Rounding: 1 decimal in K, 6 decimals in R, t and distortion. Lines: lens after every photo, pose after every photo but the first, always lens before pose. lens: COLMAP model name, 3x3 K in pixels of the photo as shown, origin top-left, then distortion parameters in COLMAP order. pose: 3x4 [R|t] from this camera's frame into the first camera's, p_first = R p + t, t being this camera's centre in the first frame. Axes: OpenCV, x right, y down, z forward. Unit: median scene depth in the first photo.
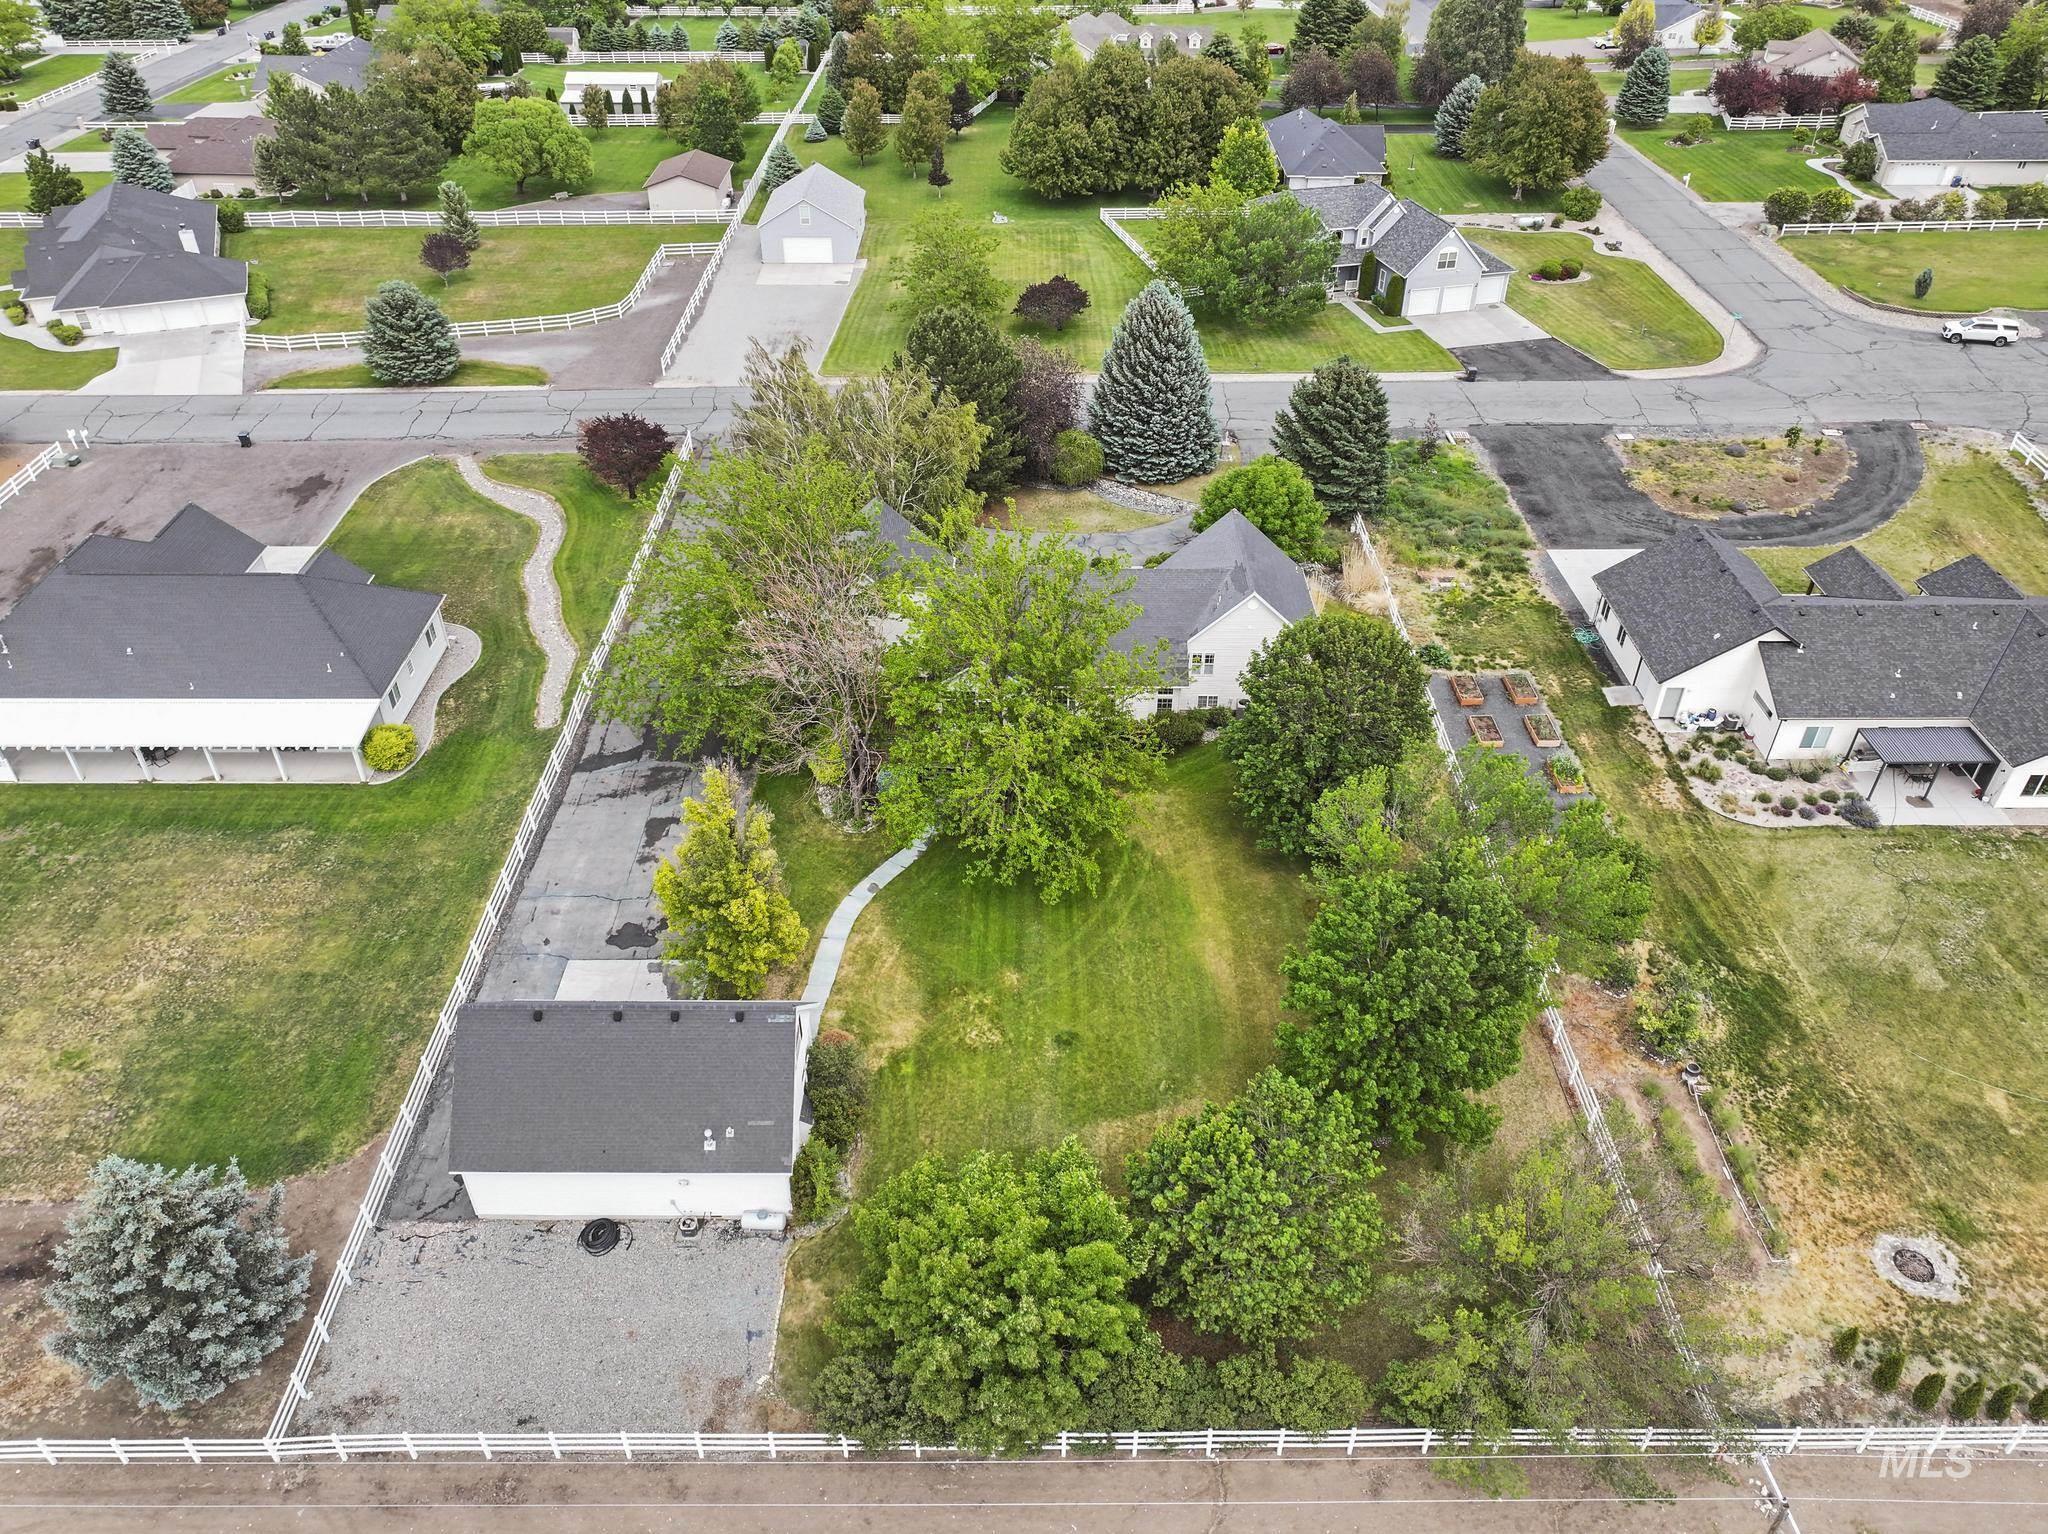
lens RADIAL K [[1436.2, 0, 1024.0], [0, 1436.2, 767.0], [0, 0, 1]] dist [0.012505, 0.009385]
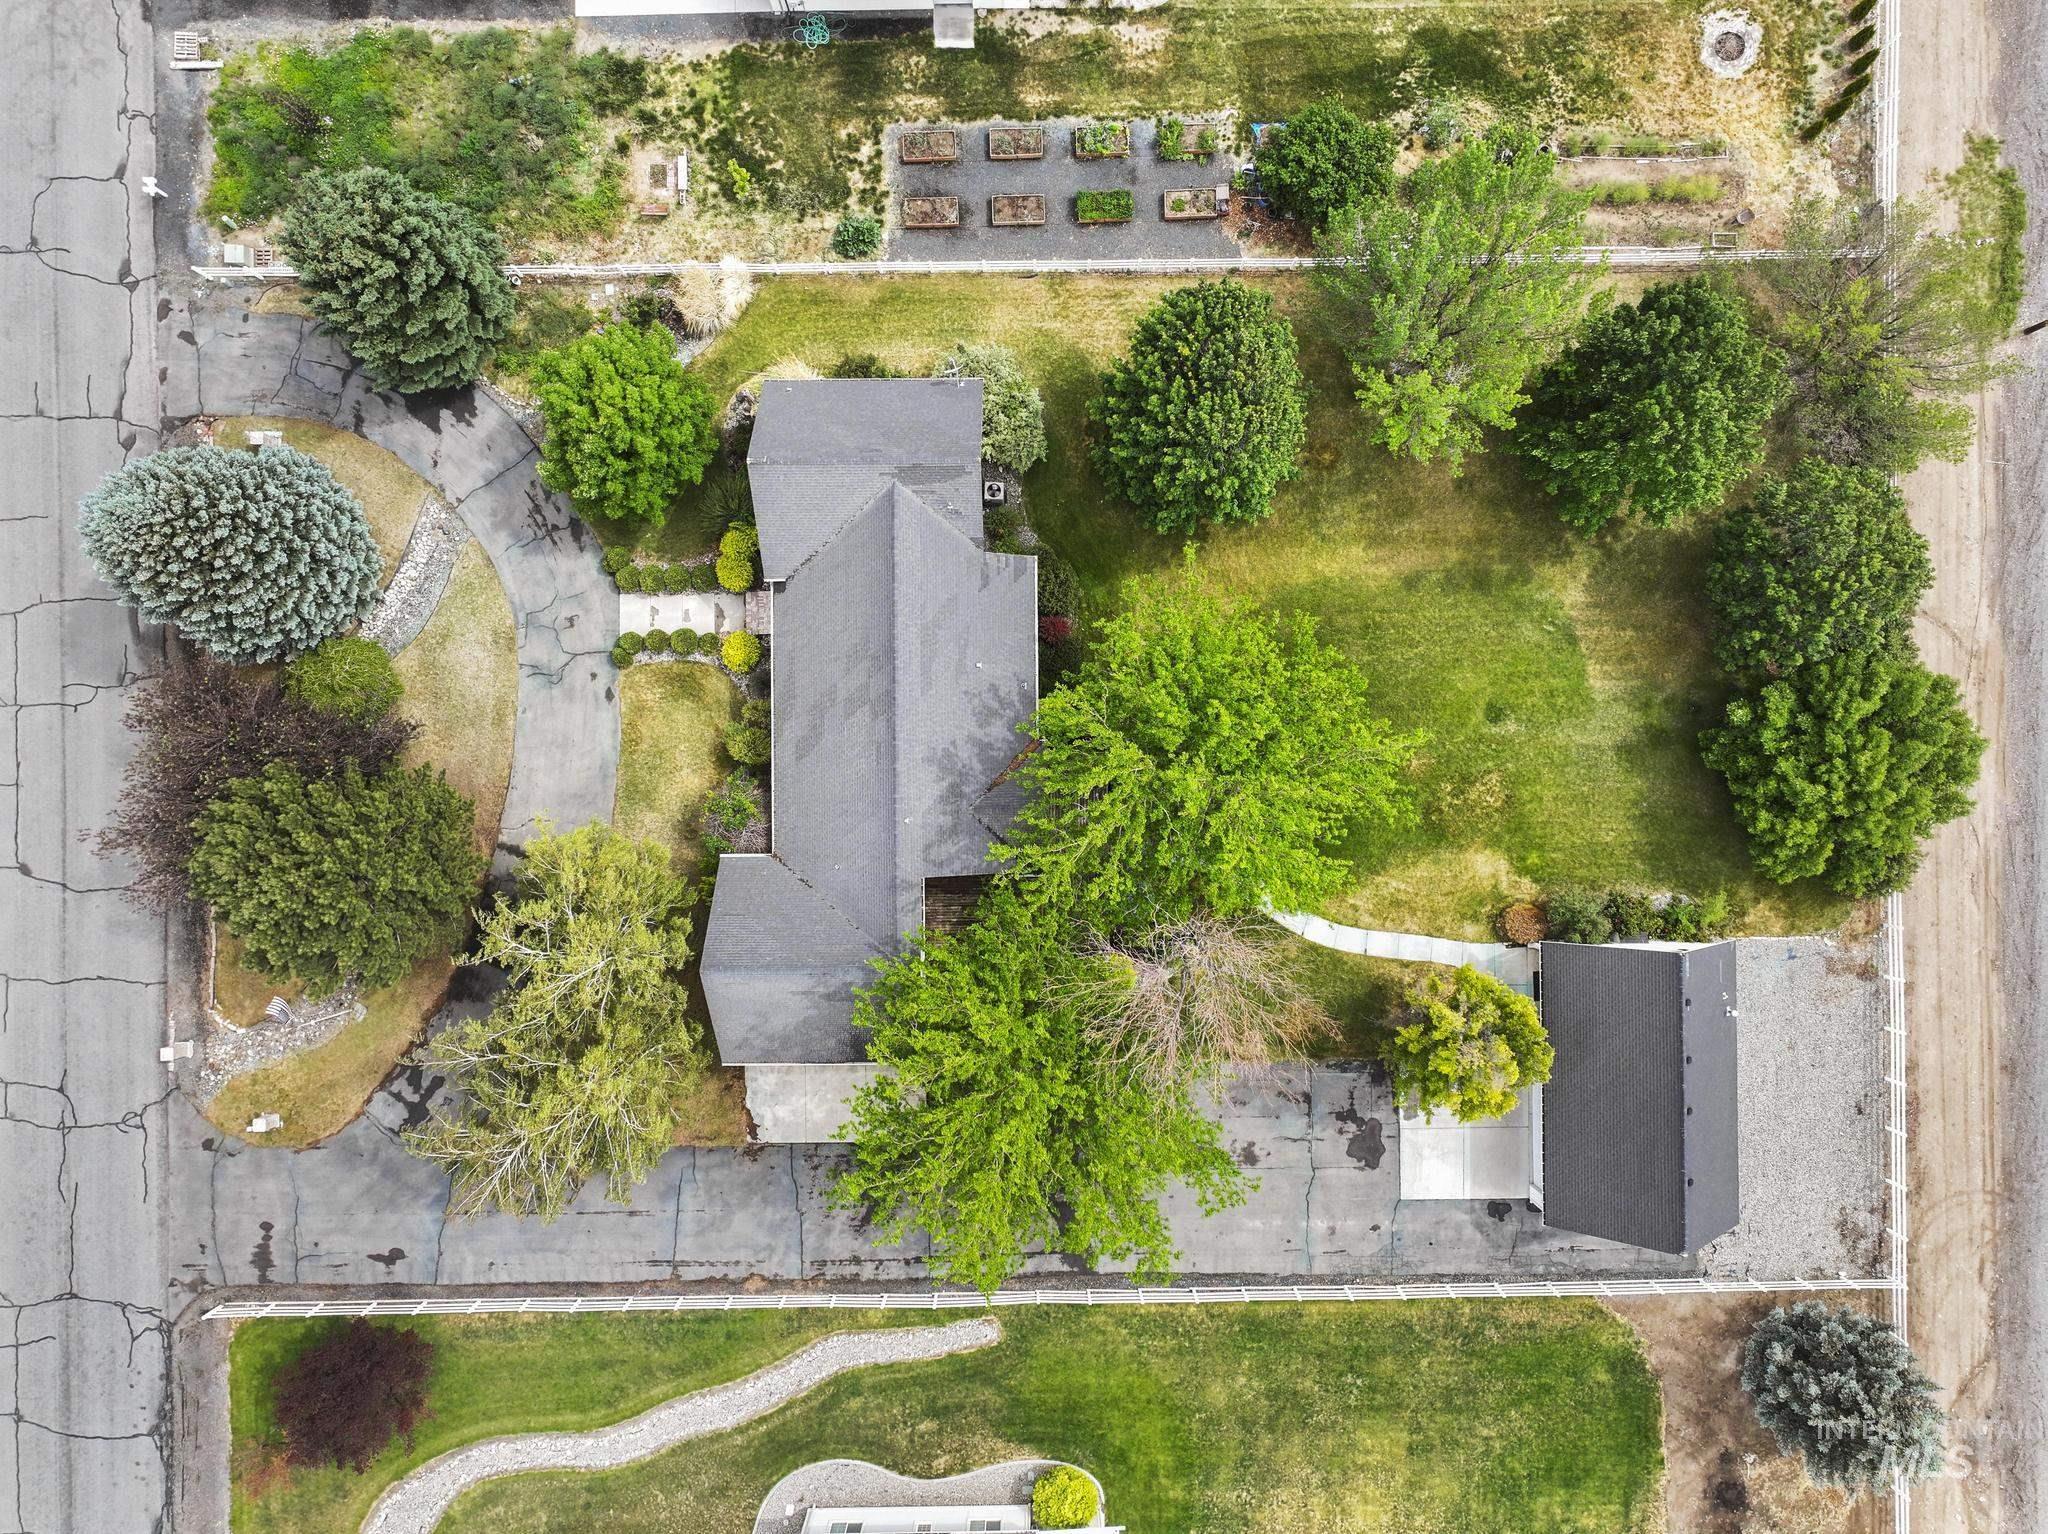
lens RADIAL K [[1436.2, 0, 1024.0], [0, 1436.2, 767.0], [0, 0, 1]] dist [0.012505, 0.009385]
pose [[-0.009902, -0.999941, 0.004427, -0.007596], [0.610103, -0.002534, 0.792318, -0.547989], [-0.792260, 0.010546, 0.610092, 0.382715]]
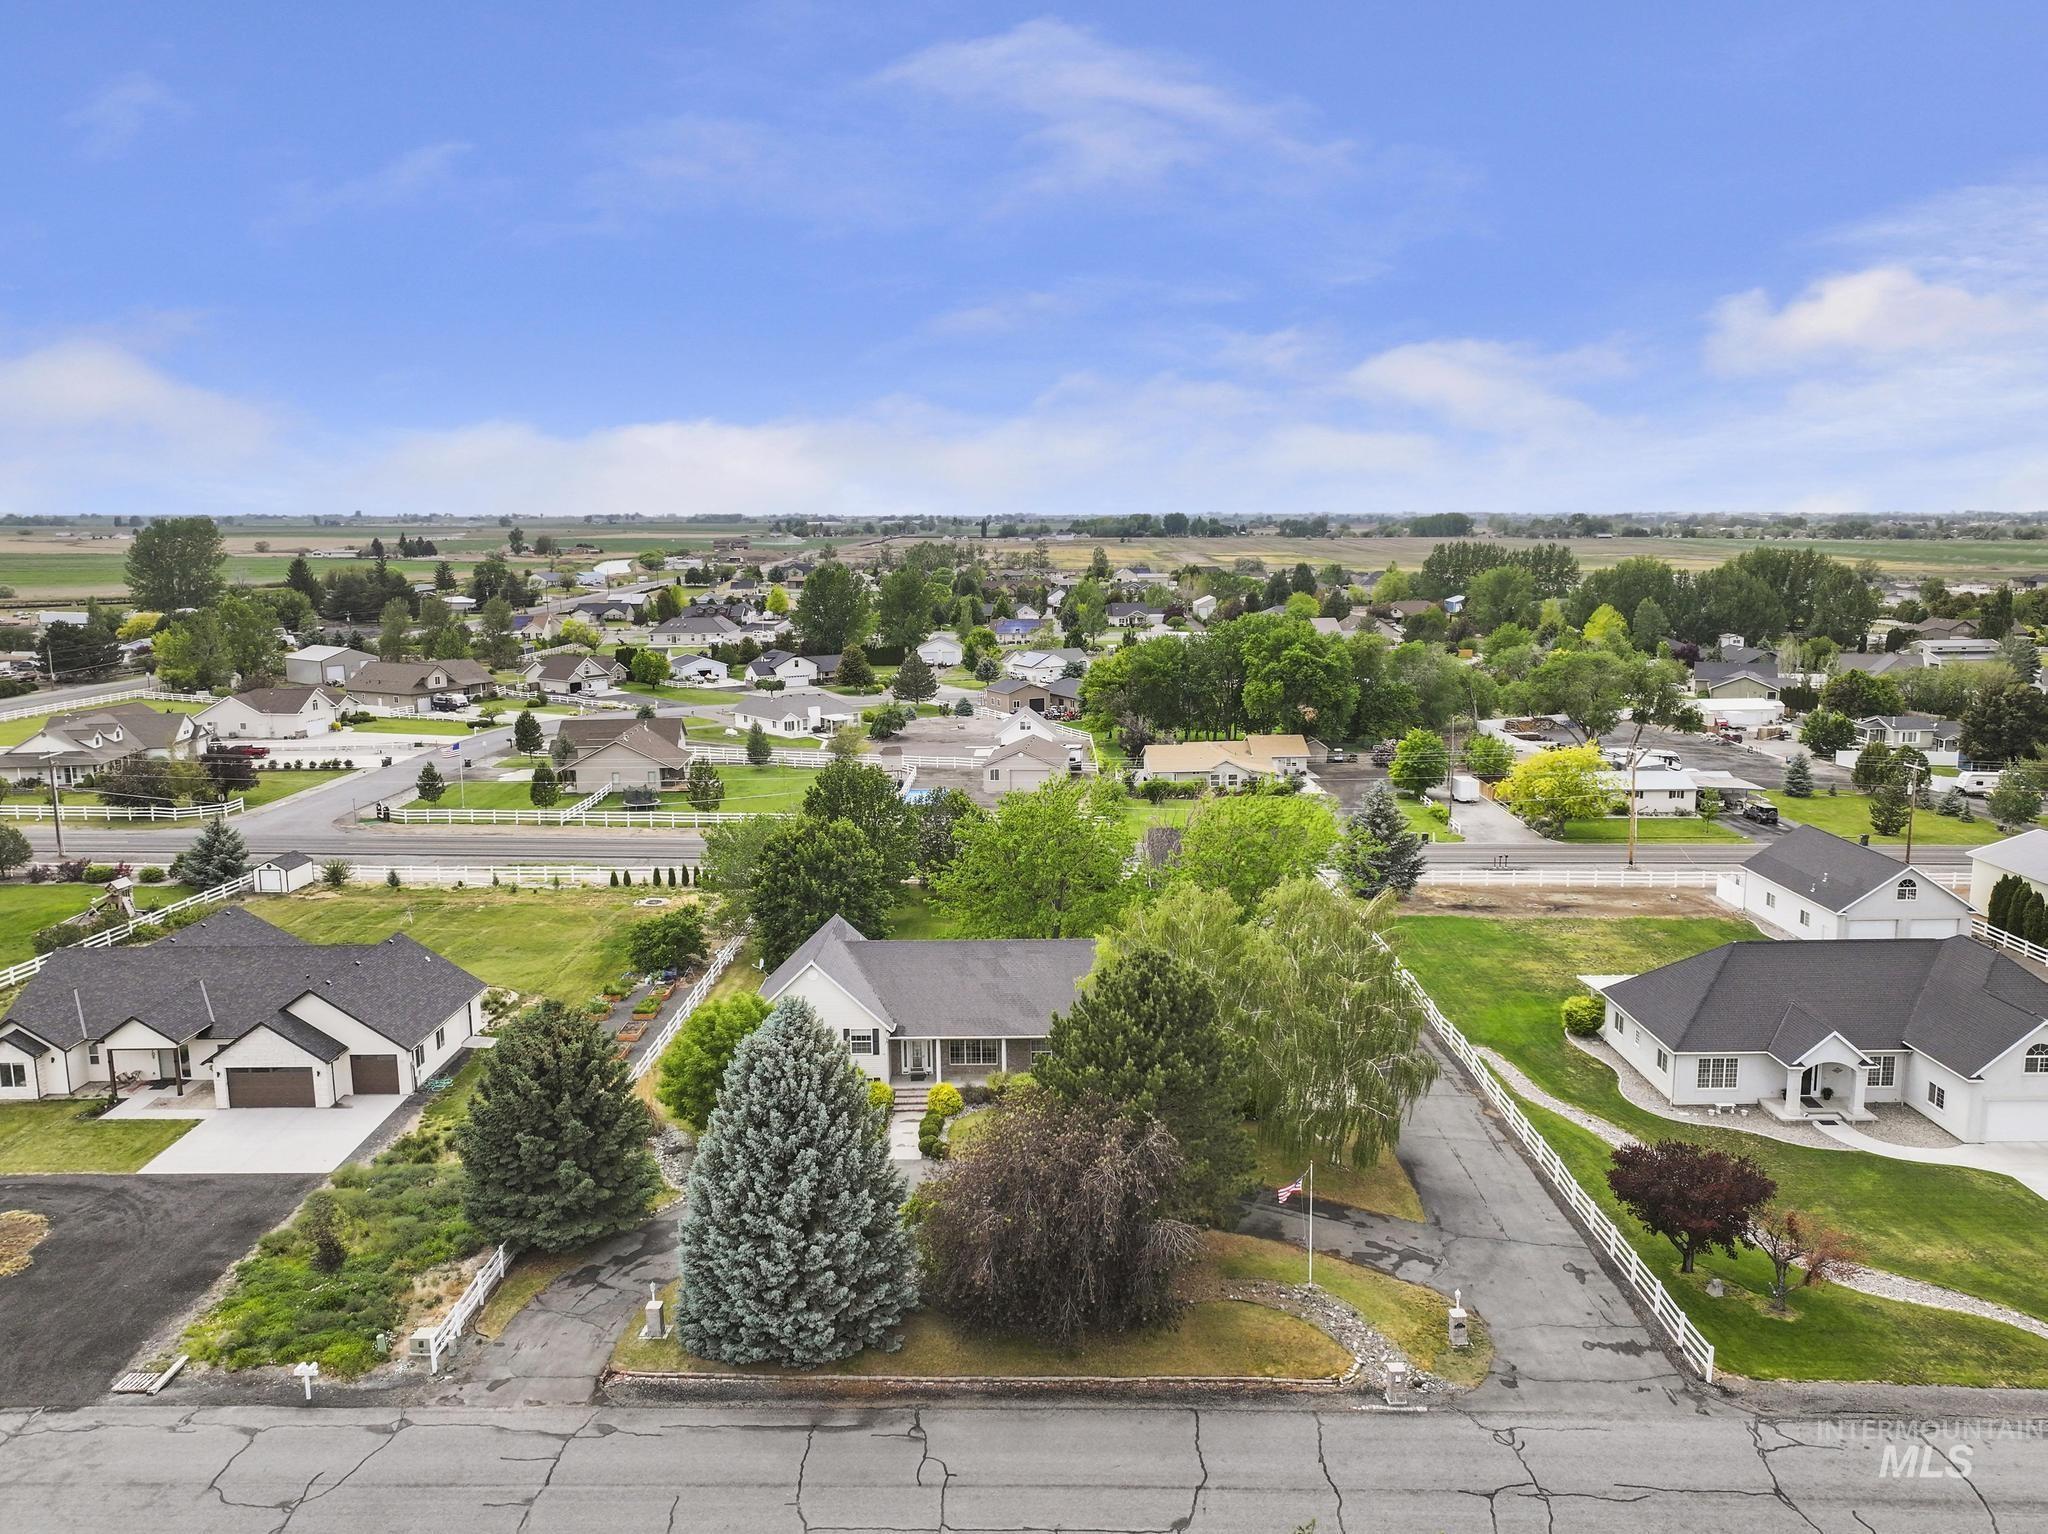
lens RADIAL K [[1493.8, 0, 1016.2], [0, 1493.8, 764.8], [0, 0, 1]] dist [0.003323, 0.001990]
pose [[-0.999699, 0.009830, 0.022487, -0.008907], [0.023078, 0.688239, 0.725117, -0.804122], [-0.008349, 0.725418, -0.688258, 1.307987]]
